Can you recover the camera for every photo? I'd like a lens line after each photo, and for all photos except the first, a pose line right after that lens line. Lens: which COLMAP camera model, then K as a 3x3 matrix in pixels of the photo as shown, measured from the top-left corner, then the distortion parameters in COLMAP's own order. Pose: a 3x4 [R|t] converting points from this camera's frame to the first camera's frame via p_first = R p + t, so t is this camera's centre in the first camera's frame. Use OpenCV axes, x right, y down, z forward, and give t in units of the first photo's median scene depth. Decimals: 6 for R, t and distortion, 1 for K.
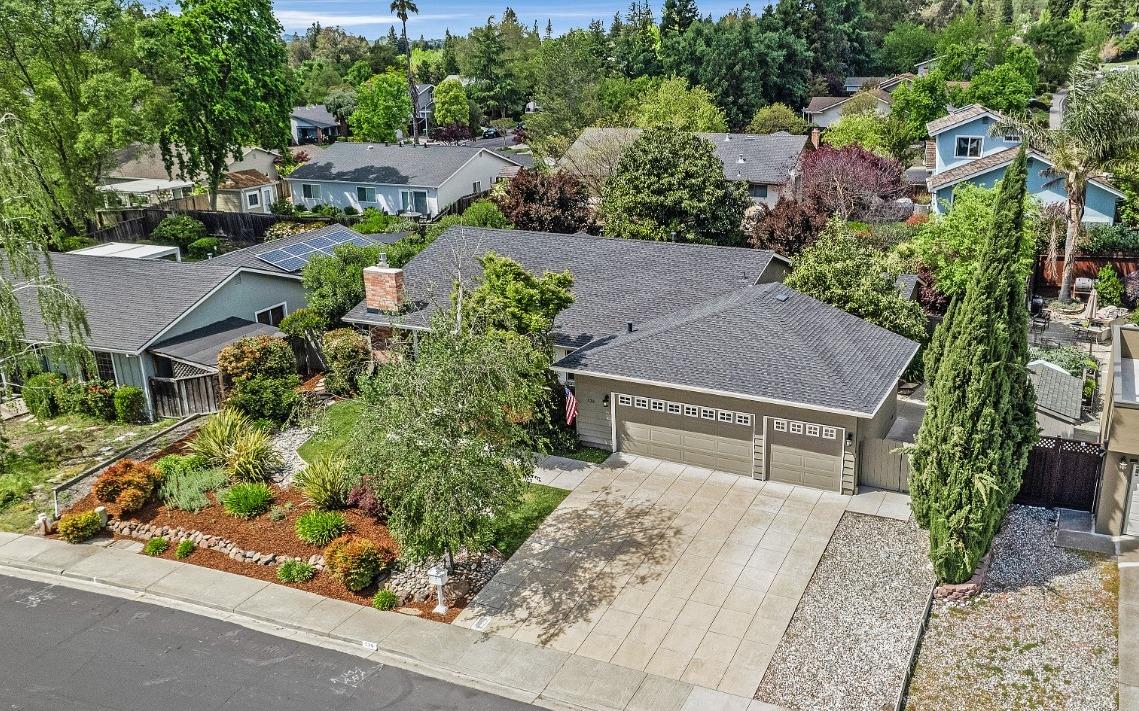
lens RADIAL K [[952.2, 0, 706.3], [0, 952.2, 355.6], [0, 0, 1]] dist [-0.016825, -0.002397]
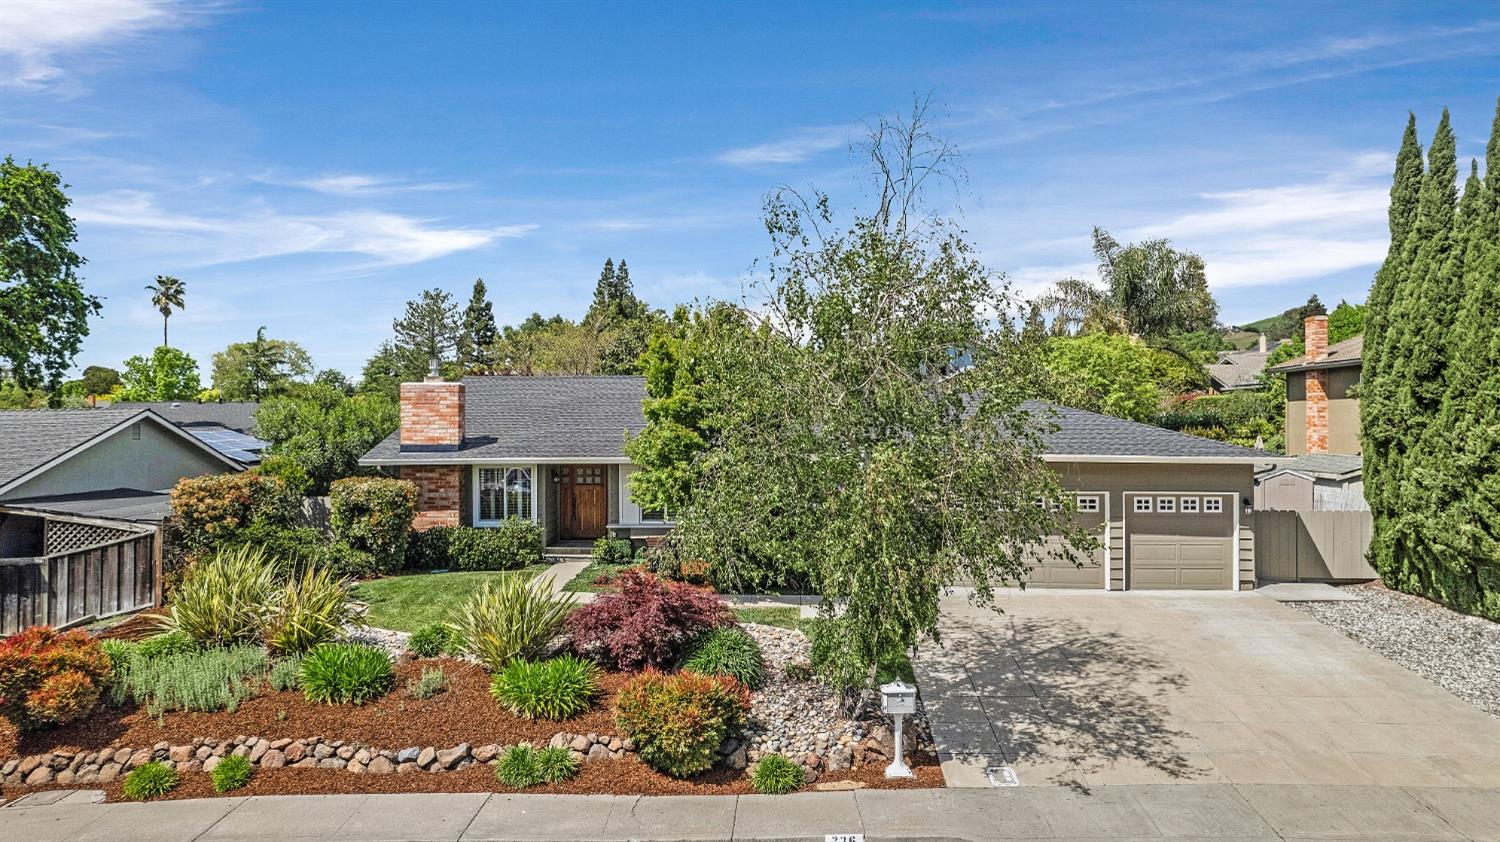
lens RADIAL K [[954.9, 0, 757.9], [0, 954.9, 419.9], [0, 0, 1]] dist [-0.032412, 0.052173]
pose [[0.941409, -0.002784, 0.337254, -0.447455], [0.109772, 0.948047, -0.298593, 0.199319], [-0.318902, 0.318119, 0.892806, 0.436299]]
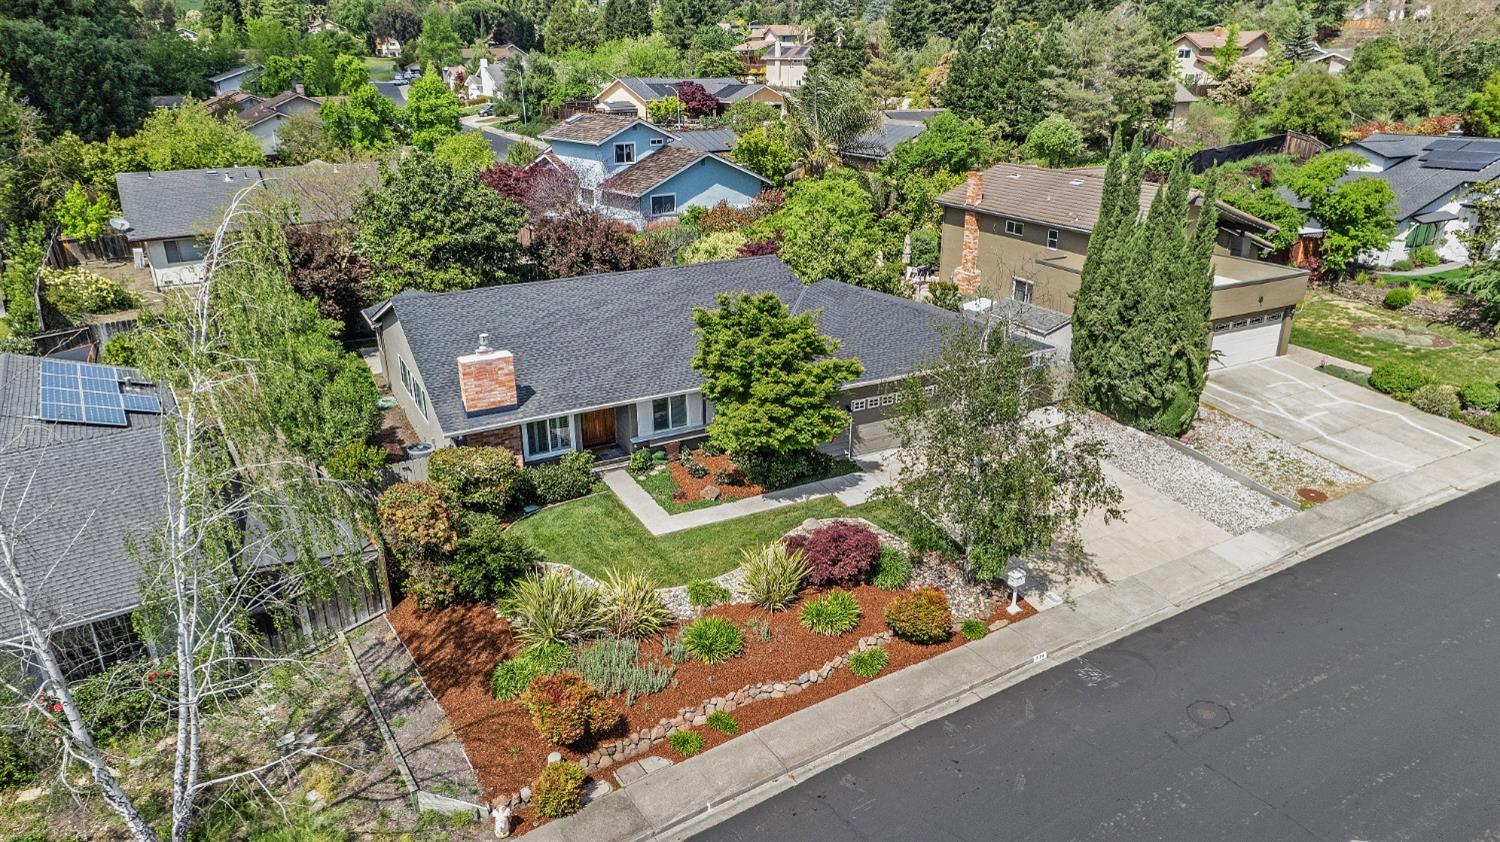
lens RADIAL K [[954.9, 0, 757.9], [0, 954.9, 419.9], [0, 0, 1]] dist [-0.032412, 0.052173]
pose [[0.622708, -0.281635, 0.730011, -0.985824], [0.245764, 0.956160, 0.159243, -0.139267], [-0.742856, 0.080248, 0.664625, 0.430442]]
